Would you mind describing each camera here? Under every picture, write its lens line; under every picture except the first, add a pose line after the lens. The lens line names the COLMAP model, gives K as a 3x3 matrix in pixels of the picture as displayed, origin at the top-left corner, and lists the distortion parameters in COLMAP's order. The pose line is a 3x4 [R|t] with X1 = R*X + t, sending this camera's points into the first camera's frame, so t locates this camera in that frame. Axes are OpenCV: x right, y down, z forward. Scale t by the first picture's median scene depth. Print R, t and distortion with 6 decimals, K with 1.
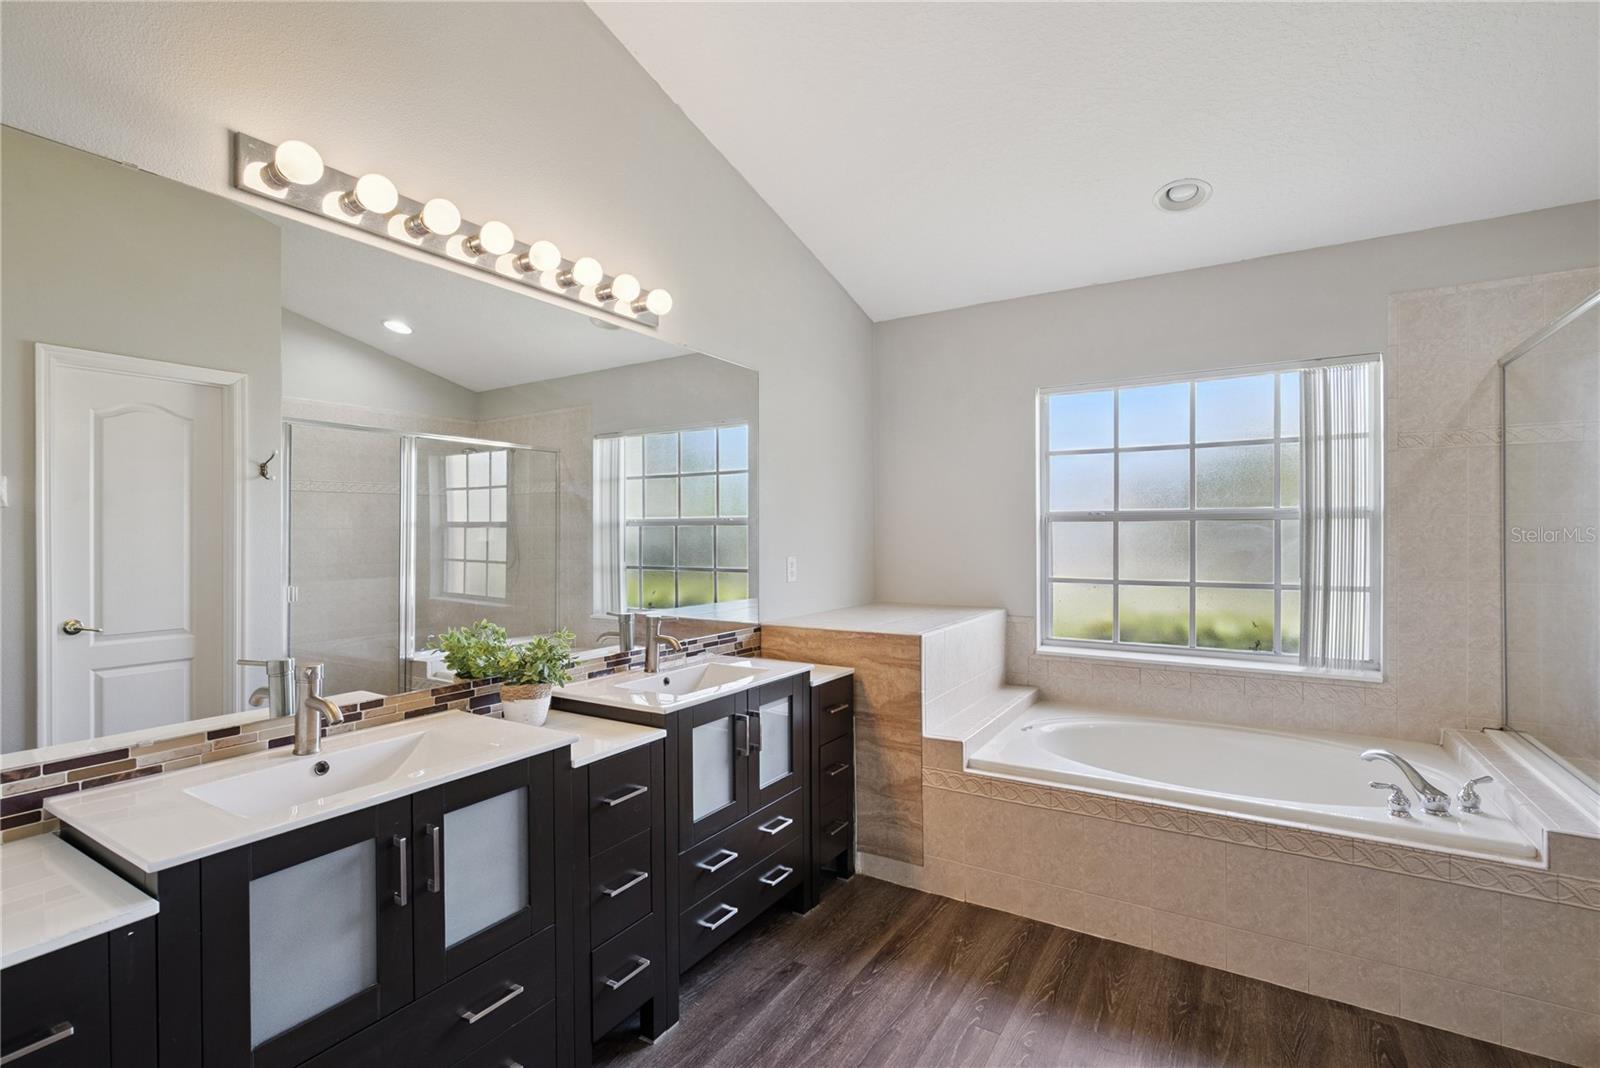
lens RADIAL K [[733.4, 0, 802.1], [0, 733.4, 537.5], [0, 0, 1]] dist [-0.003502, 0.000257]
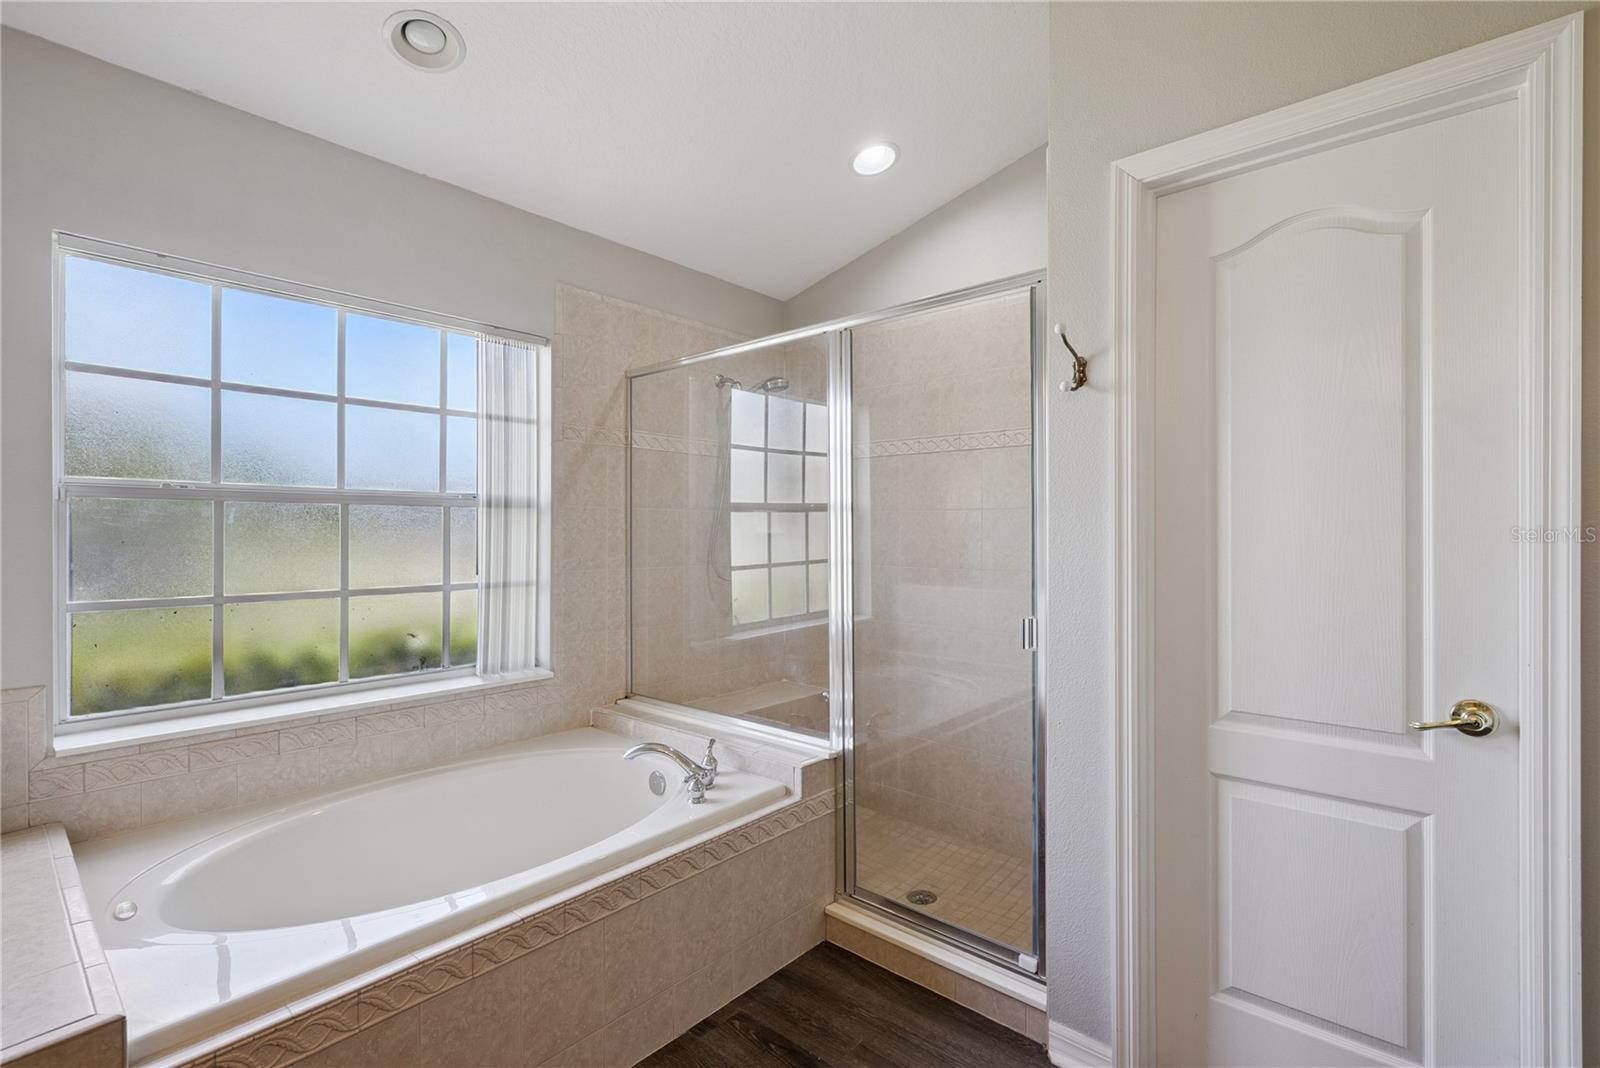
lens RADIAL K [[733.4, 0, 802.1], [0, 733.4, 537.5], [0, 0, 1]] dist [-0.003502, 0.000257]
pose [[0.179913, -0.007134, 0.983657, -0.109219], [0.008351, 0.999949, 0.005725, 0.009223], [-0.983647, 0.007184, 0.179963, 0.503881]]
